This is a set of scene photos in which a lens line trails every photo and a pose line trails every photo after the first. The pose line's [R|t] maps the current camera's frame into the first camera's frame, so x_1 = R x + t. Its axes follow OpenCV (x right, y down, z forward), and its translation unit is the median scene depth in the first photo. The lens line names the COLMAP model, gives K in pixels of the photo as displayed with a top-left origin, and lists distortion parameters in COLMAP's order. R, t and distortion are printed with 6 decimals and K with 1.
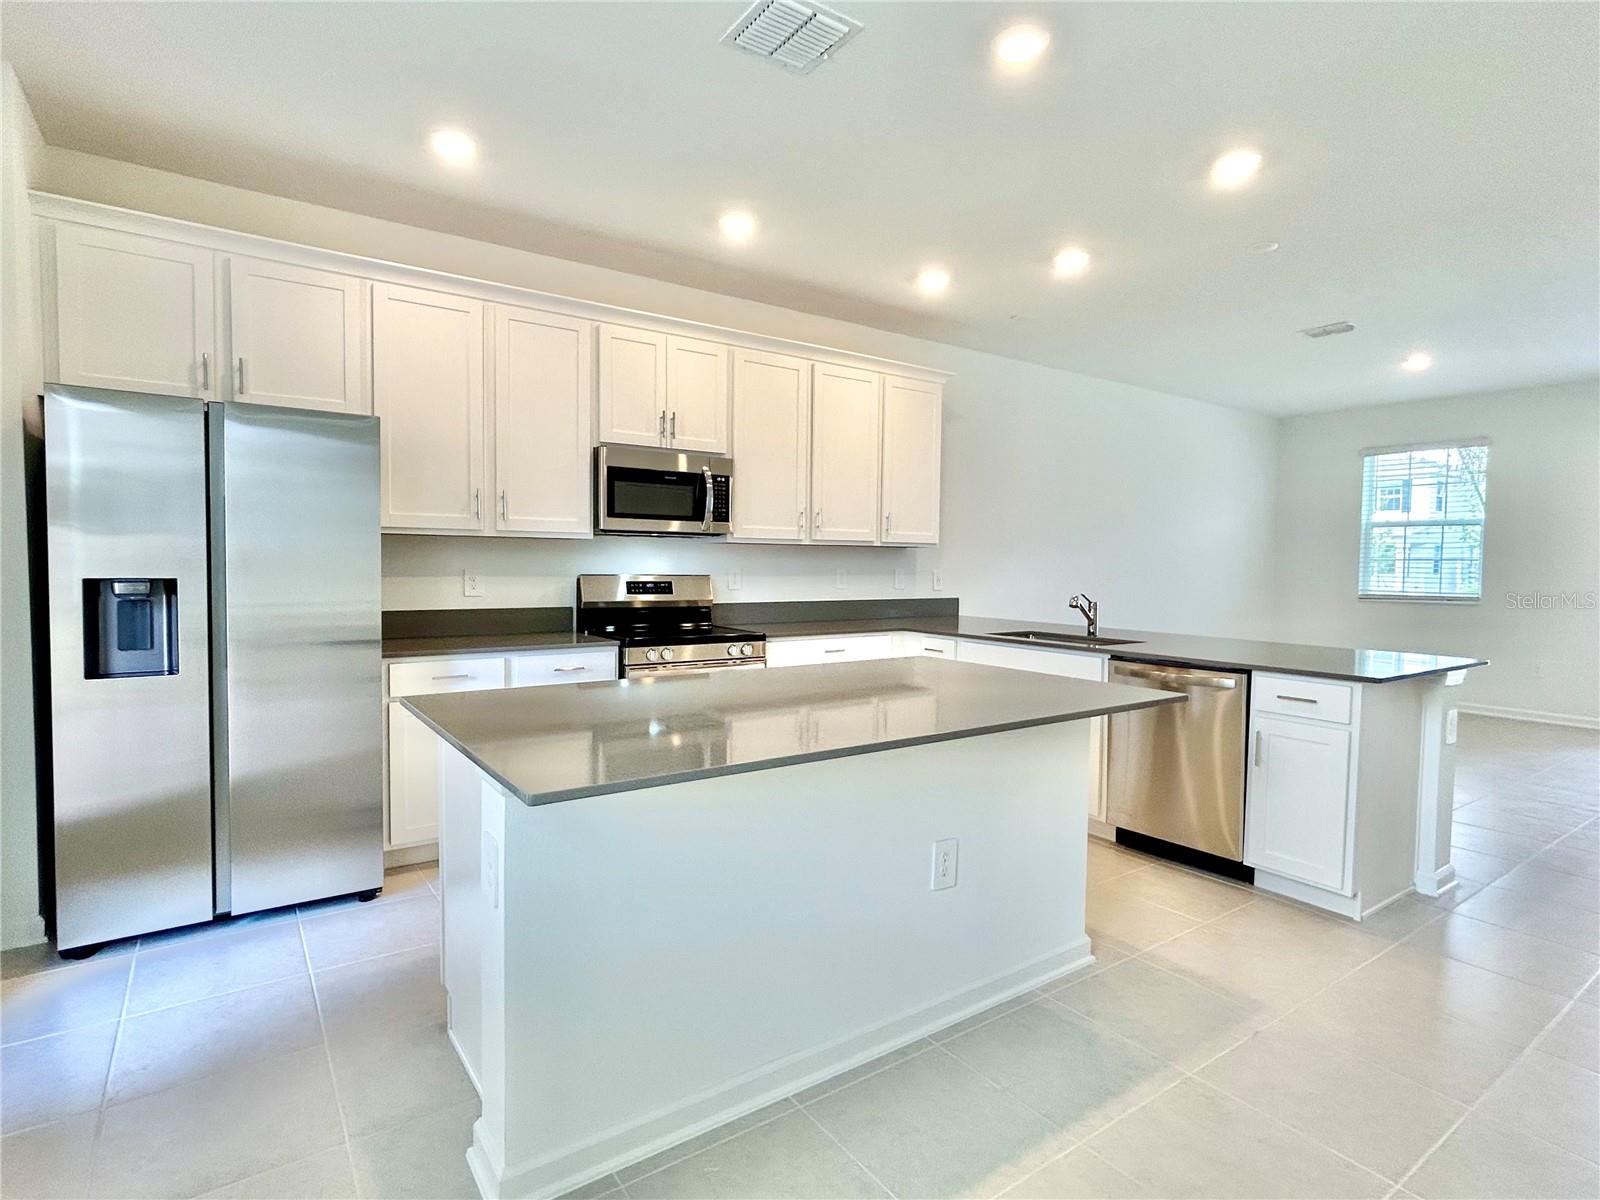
lens RADIAL K [[821.0, 0, 800.0], [0, 821.0, 600.0], [0, 0, 1]] dist [0.001240, -0.000080]
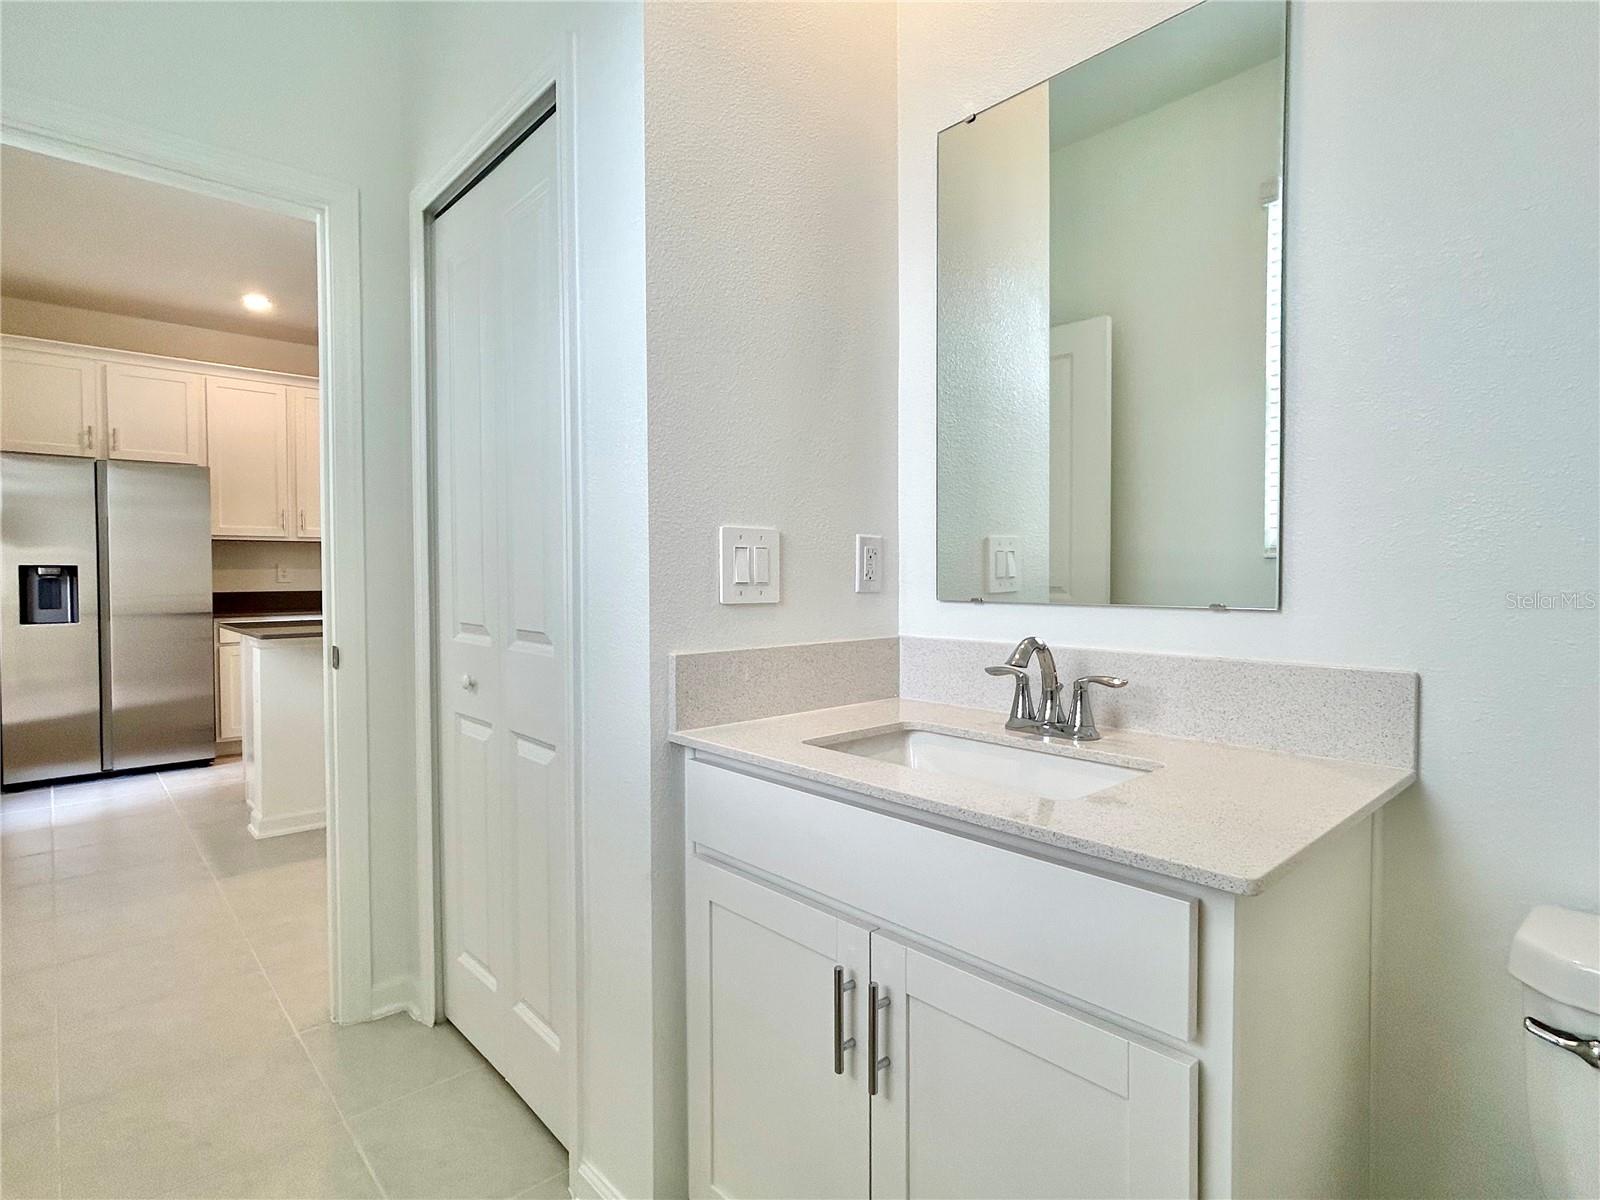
lens RADIAL K [[821.0, 0, 800.0], [0, 821.0, 600.0], [0, 0, 1]] dist [0.001240, -0.000080]
pose [[0.992039, -0.015328, 0.124996, 0.397427], [0.016808, 0.999800, -0.010797, 0.069719], [-0.124805, 0.012812, 0.992099, -0.680838]]
